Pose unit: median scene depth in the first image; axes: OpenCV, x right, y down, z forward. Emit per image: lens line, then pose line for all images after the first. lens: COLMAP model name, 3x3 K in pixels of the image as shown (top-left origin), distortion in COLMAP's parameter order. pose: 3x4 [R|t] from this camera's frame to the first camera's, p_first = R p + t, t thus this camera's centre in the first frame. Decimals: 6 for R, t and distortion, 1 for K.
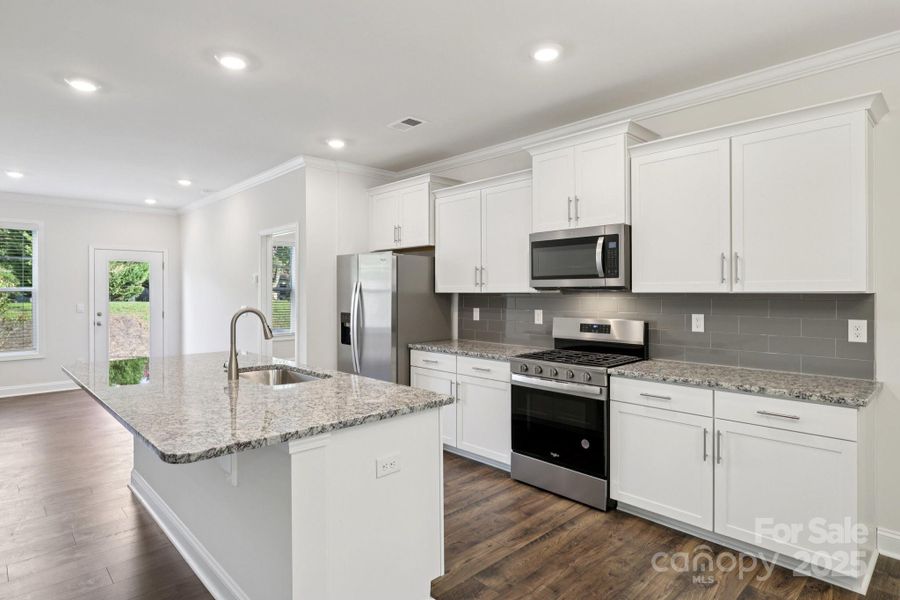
lens RADIAL K [[492.2, 0, 450.3], [0, 492.2, 295.6], [0, 0, 1]] dist [0.003388, 0.000113]
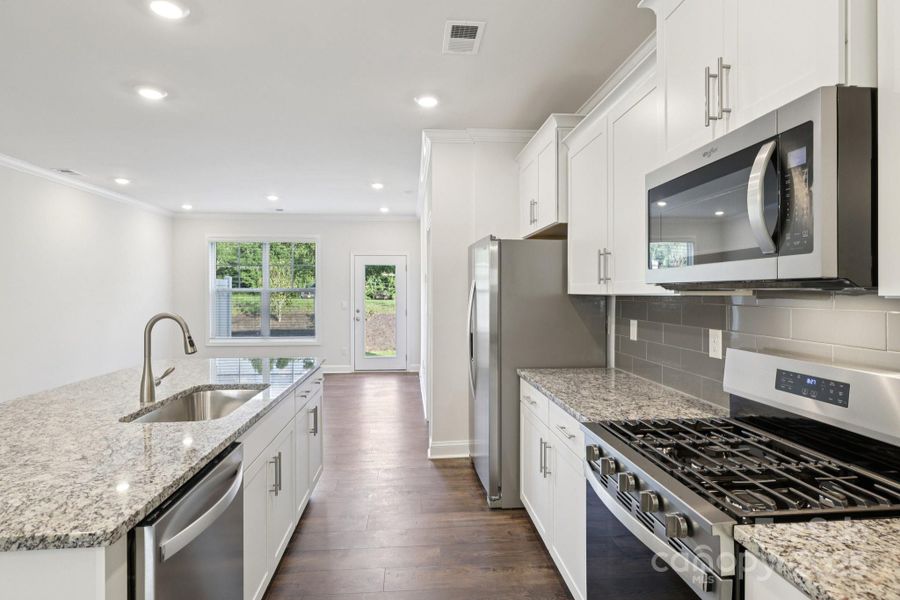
lens RADIAL K [[470.6, 0, 442.9], [0, 470.6, 294.2], [0, 0, 1]] dist [-0.000628, -0.000092]
pose [[0.771353, 0.004303, -0.636393, 0.252894], [-0.005950, 0.999982, -0.000451, -0.004726], [0.636380, 0.004134, 0.771365, 0.429960]]
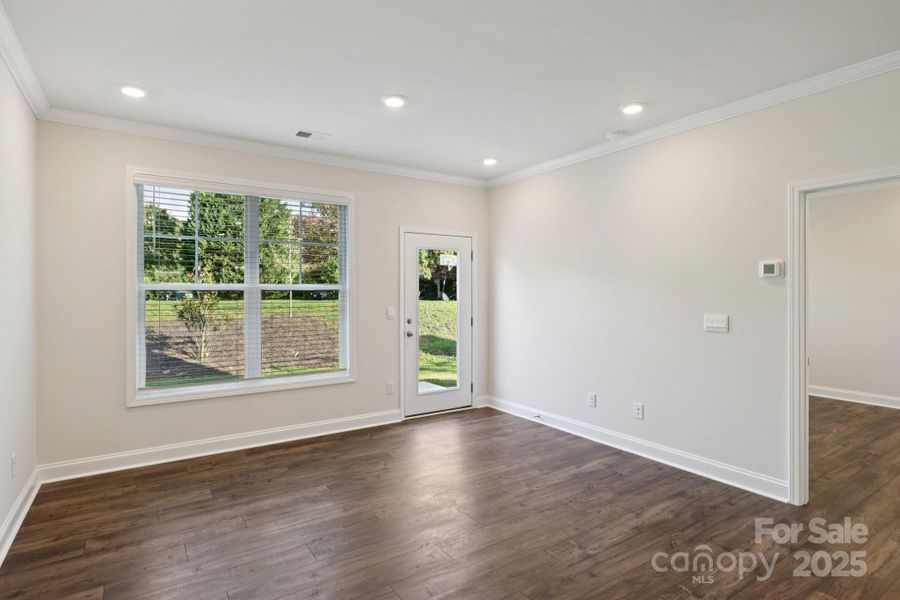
lens RADIAL K [[470.6, 0, 442.9], [0, 470.6, 294.2], [0, 0, 1]] dist [-0.000628, -0.000092]
pose [[0.982695, 0.003625, -0.185193, -0.865386], [-0.002604, 0.999980, 0.005752, -0.010478], [0.185210, -0.005170, 0.982685, 0.524488]]
